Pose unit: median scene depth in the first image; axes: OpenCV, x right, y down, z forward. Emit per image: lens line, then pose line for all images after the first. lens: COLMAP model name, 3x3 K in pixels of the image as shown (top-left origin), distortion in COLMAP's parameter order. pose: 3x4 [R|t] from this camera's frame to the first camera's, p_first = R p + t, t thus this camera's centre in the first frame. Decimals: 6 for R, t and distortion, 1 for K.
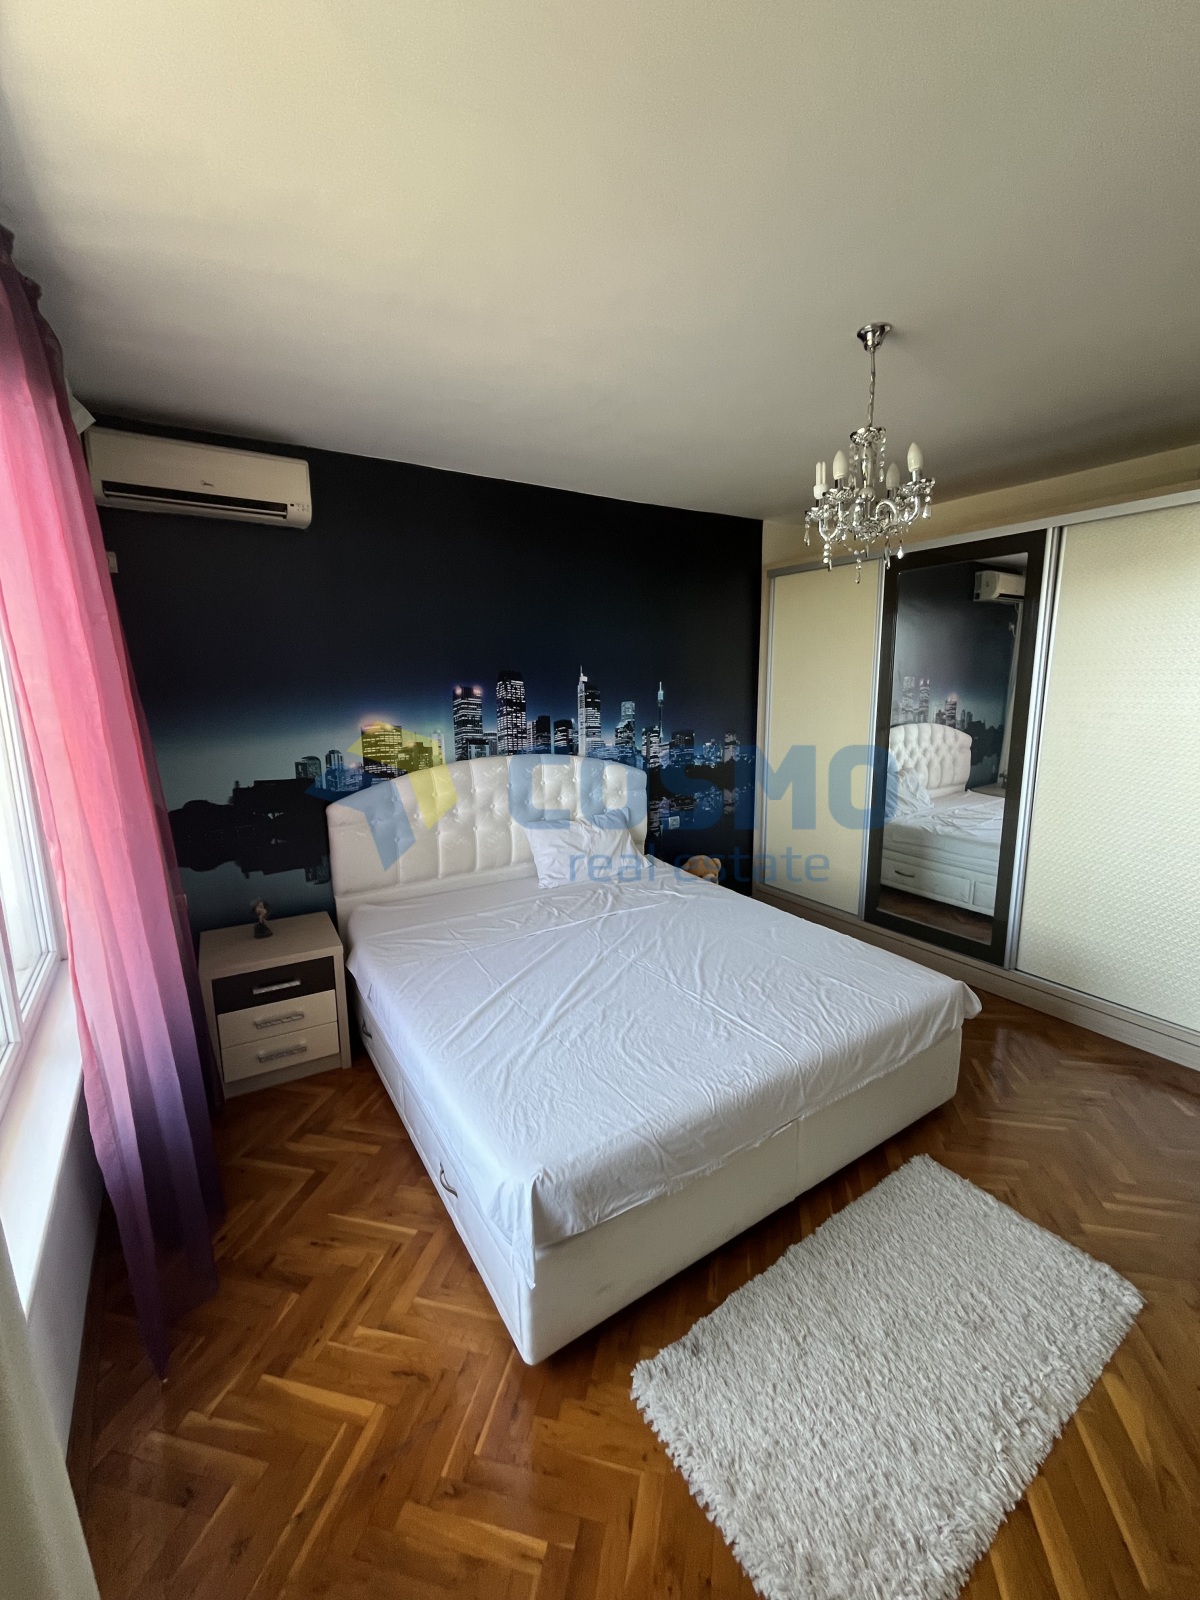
lens RADIAL K [[655.2, 0, 601.0], [0, 655.2, 791.1], [0, 0, 1]] dist [0.001409, 0.000331]
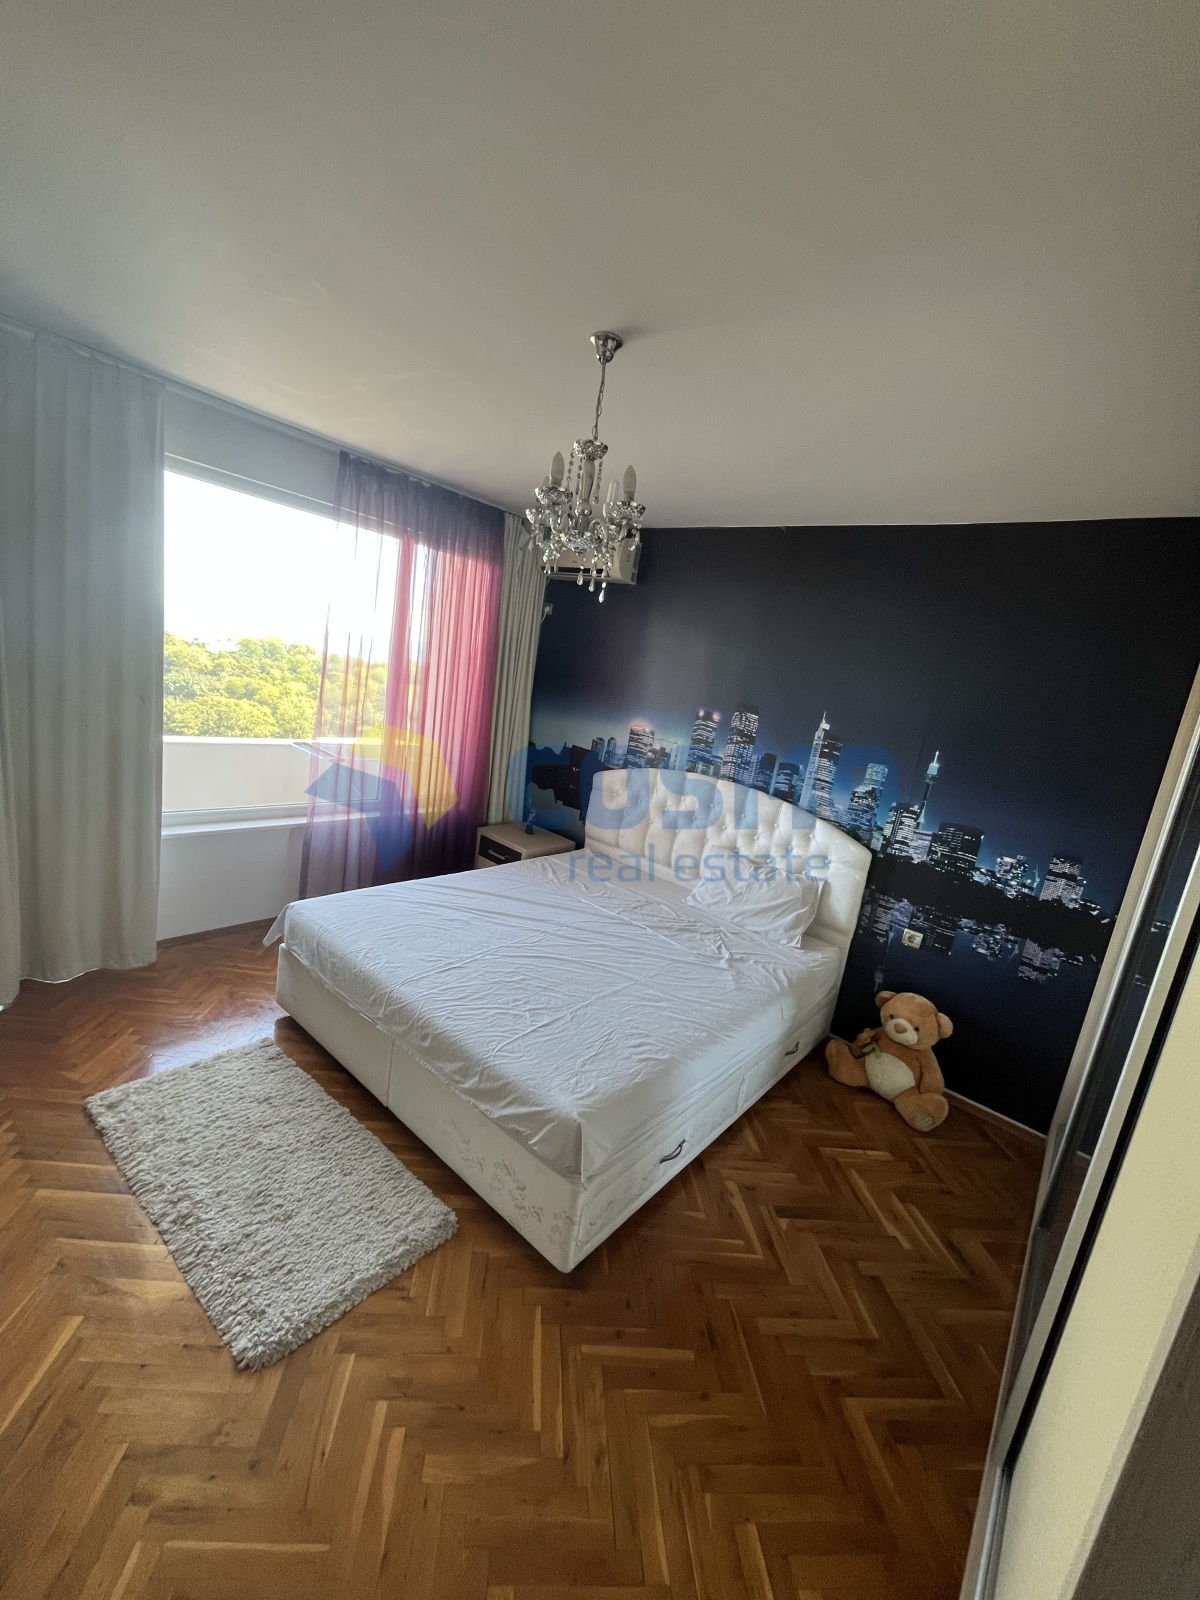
lens RADIAL K [[655.2, 0, 601.0], [0, 655.2, 791.1], [0, 0, 1]] dist [0.001409, 0.000331]
pose [[0.282657, 0.226615, -0.932068, 0.756532], [-0.317791, 0.938940, 0.131913, -0.108275], [0.905049, 0.258917, 0.337414, 0.437309]]
